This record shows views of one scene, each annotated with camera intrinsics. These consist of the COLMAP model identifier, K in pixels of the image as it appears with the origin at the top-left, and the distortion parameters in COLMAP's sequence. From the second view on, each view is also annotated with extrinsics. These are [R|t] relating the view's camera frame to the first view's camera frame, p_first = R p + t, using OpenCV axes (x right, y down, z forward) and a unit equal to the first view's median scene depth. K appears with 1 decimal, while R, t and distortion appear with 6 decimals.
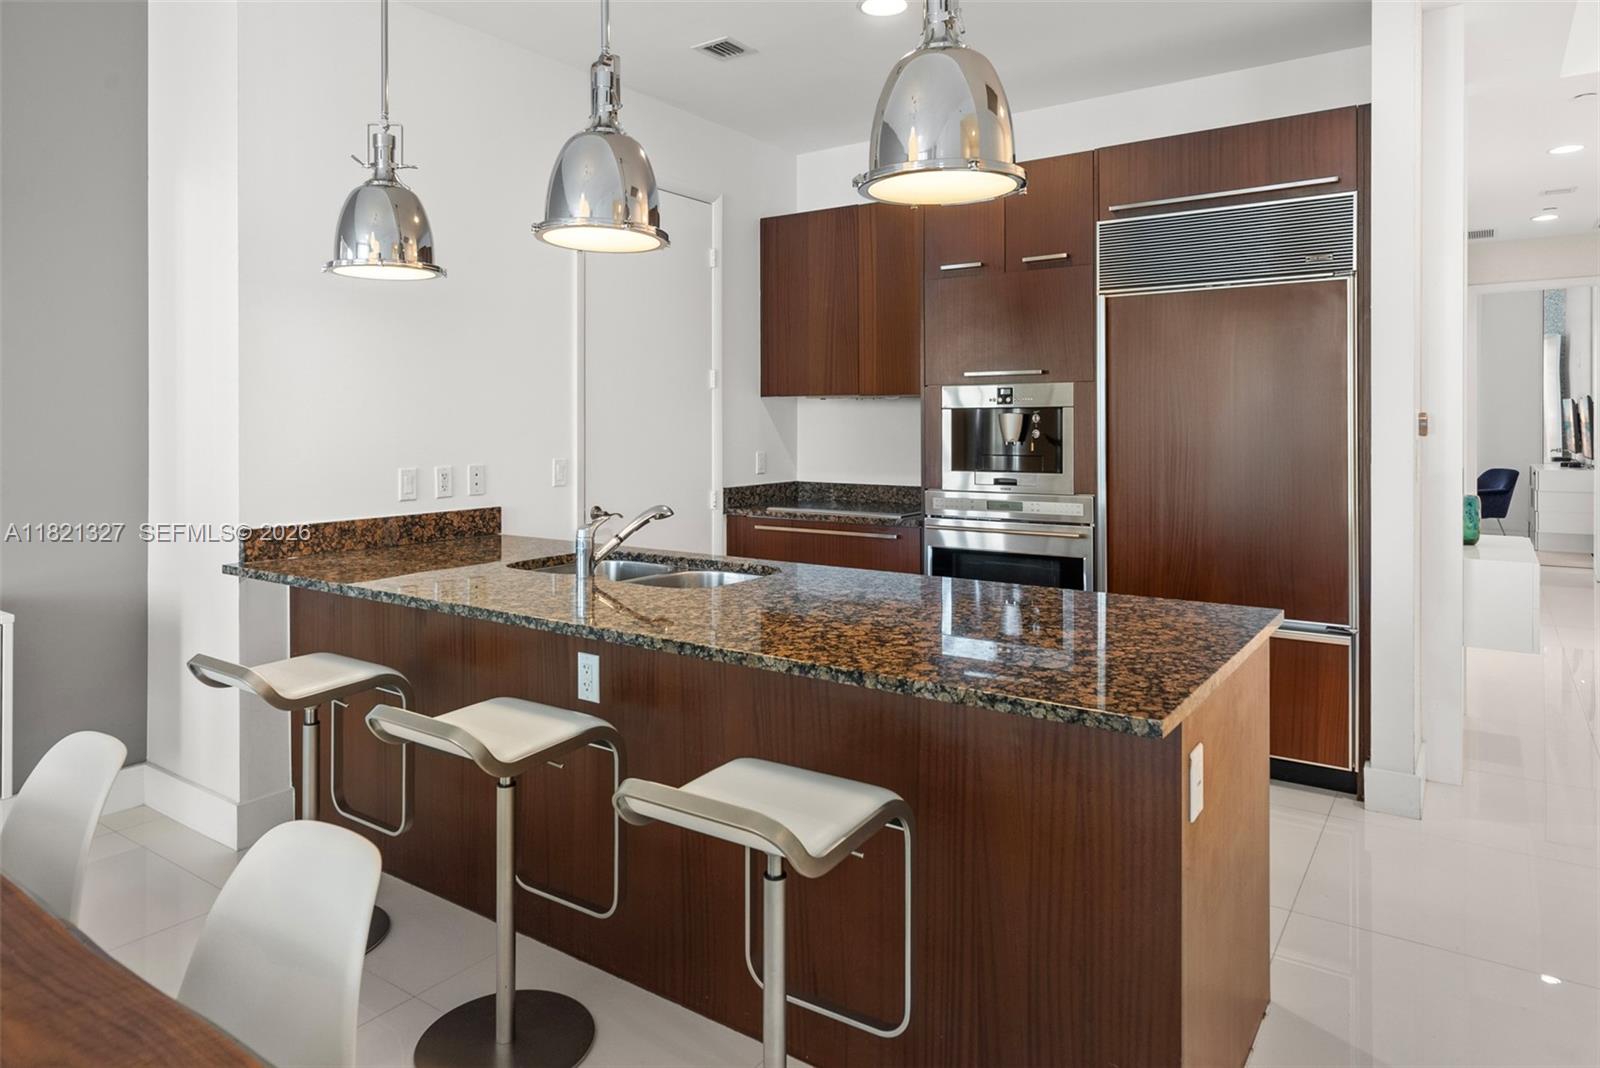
lens RADIAL K [[979.6, 0, 798.2], [0, 979.6, 424.9], [0, 0, 1]] dist [0.007958, 0.002302]
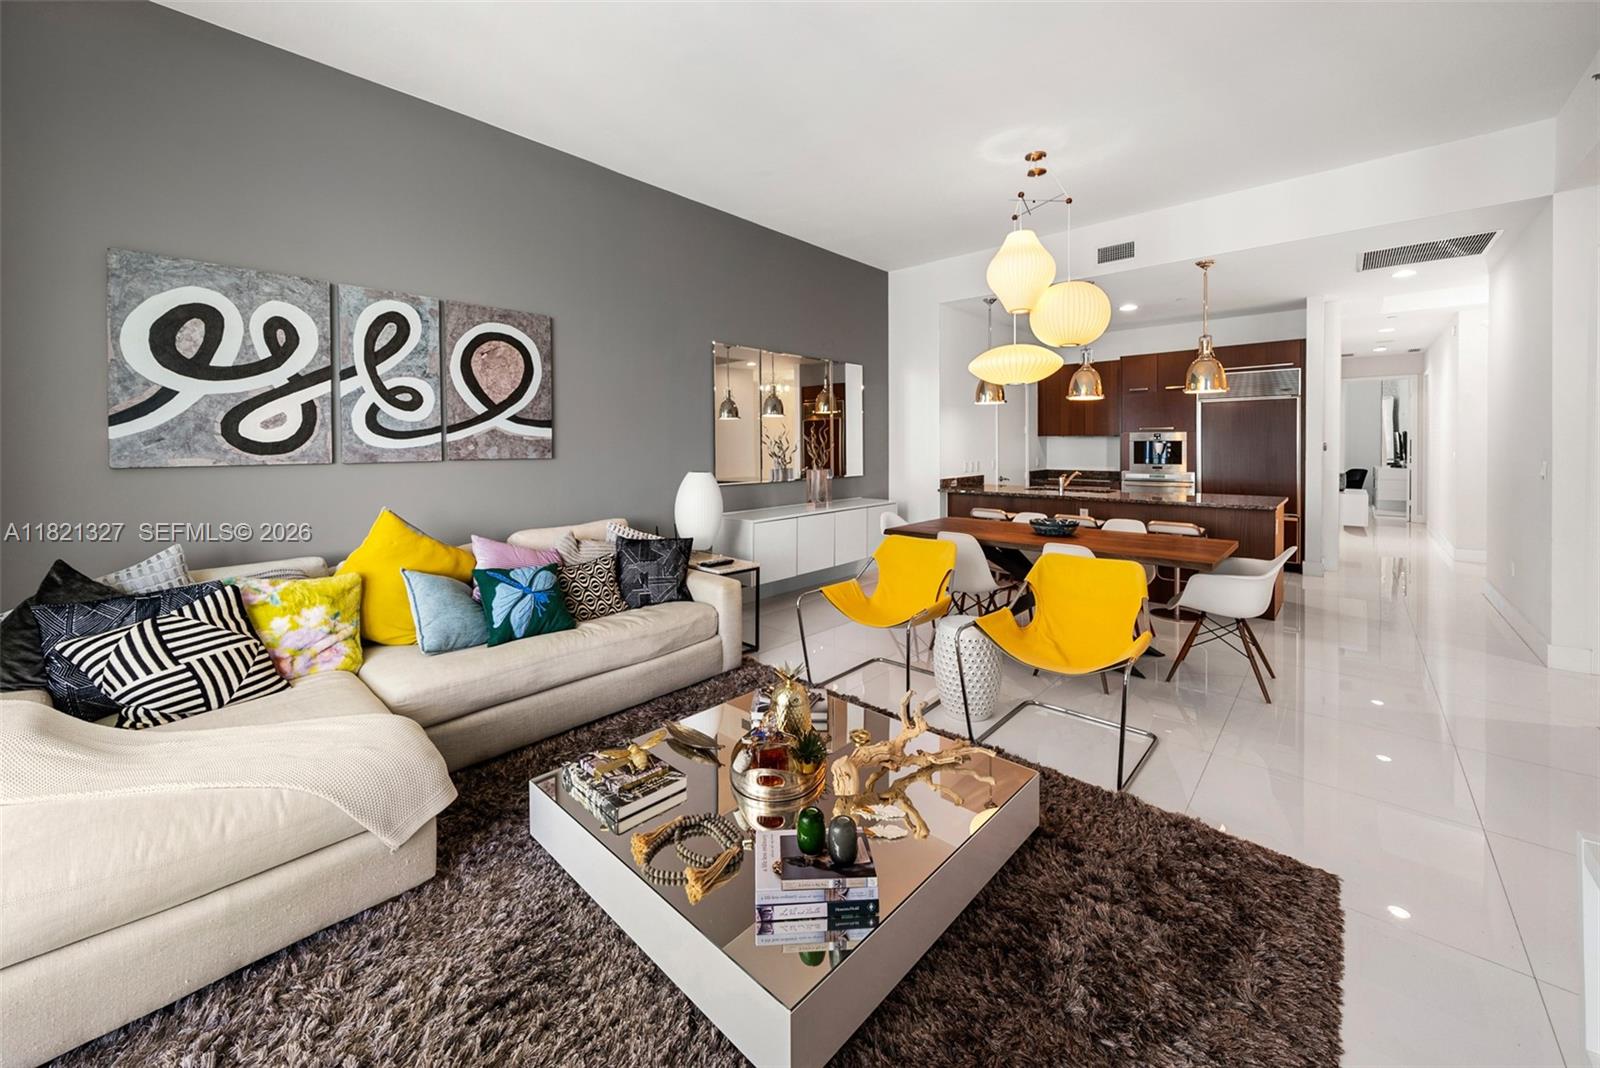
lens RADIAL K [[615.8, 0, 800.9], [0, 615.8, 449.1], [0, 0, 1]] dist [-0.001917, -0.000188]
pose [[0.992867, 0.000640, -0.119226, -0.586778], [0.000337, 0.999967, 0.008172, -0.009202], [0.119227, -0.008154, 0.992834, -0.847025]]
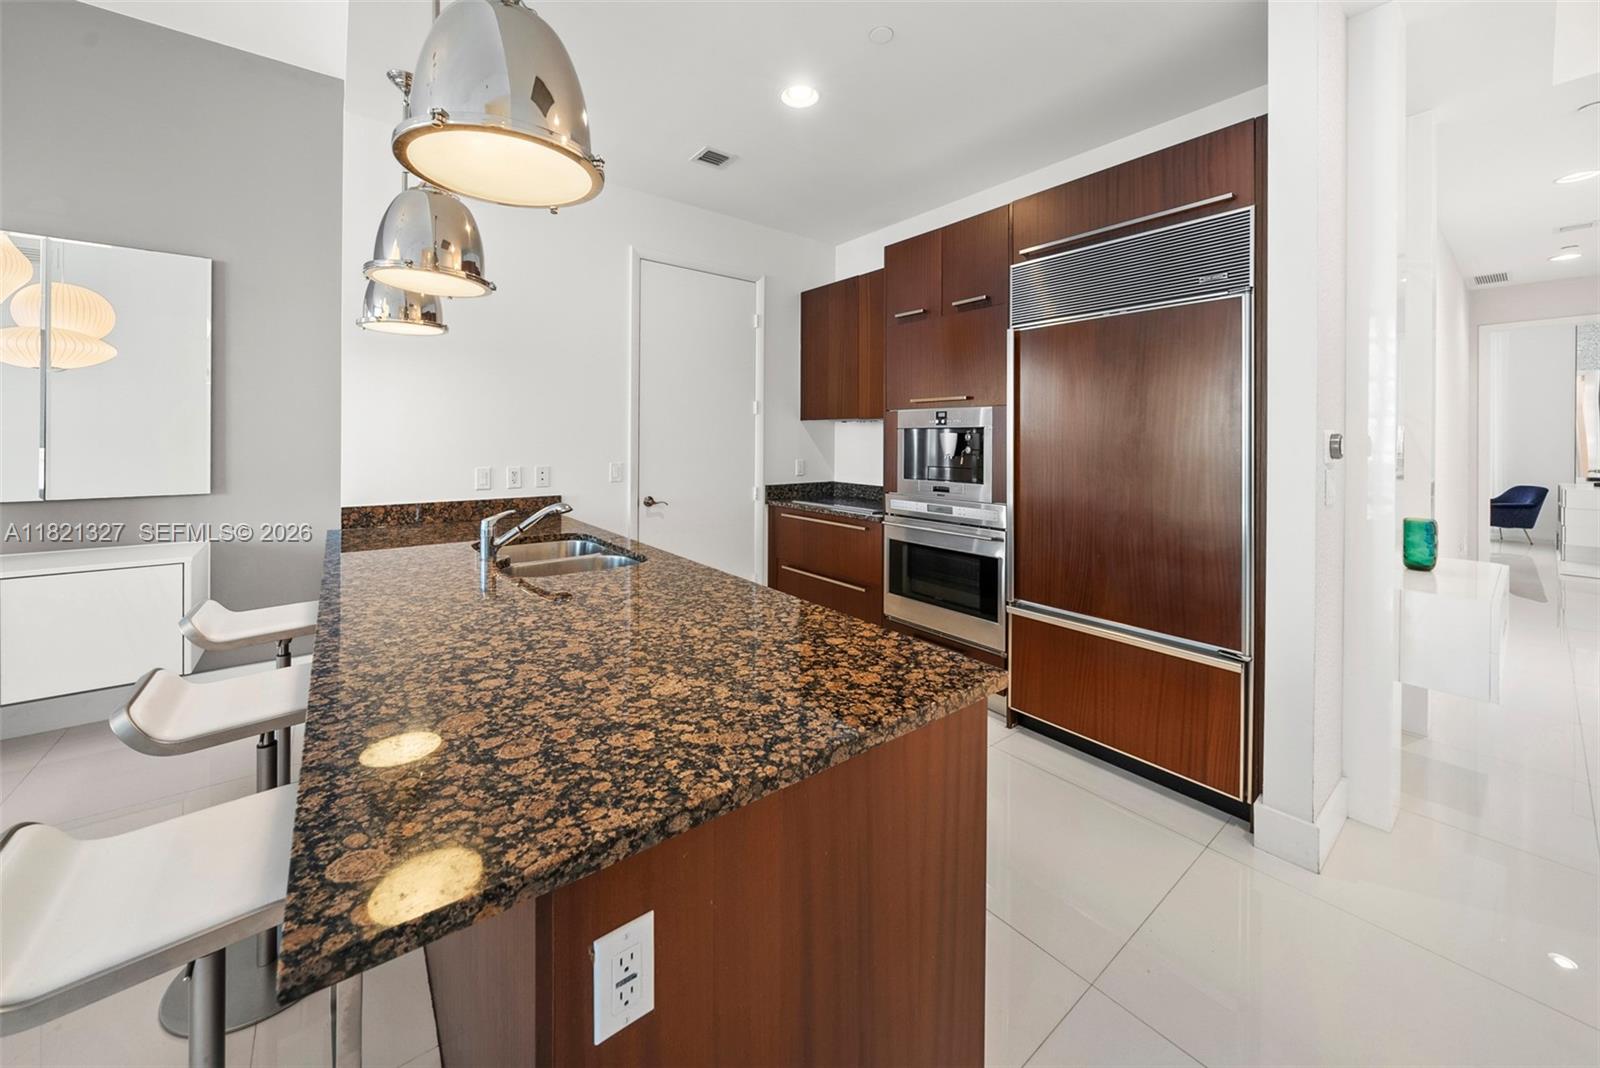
lens RADIAL K [[580.6, 0, 799.1], [0, 580.6, 438.3], [0, 0, 1]] dist [-0.005894, -0.000154]
pose [[0.954120, 0.008571, -0.299302, 0.263224], [-0.009621, 0.999952, -0.002034, -0.001731], [0.299270, 0.004820, 0.954156, 0.271459]]
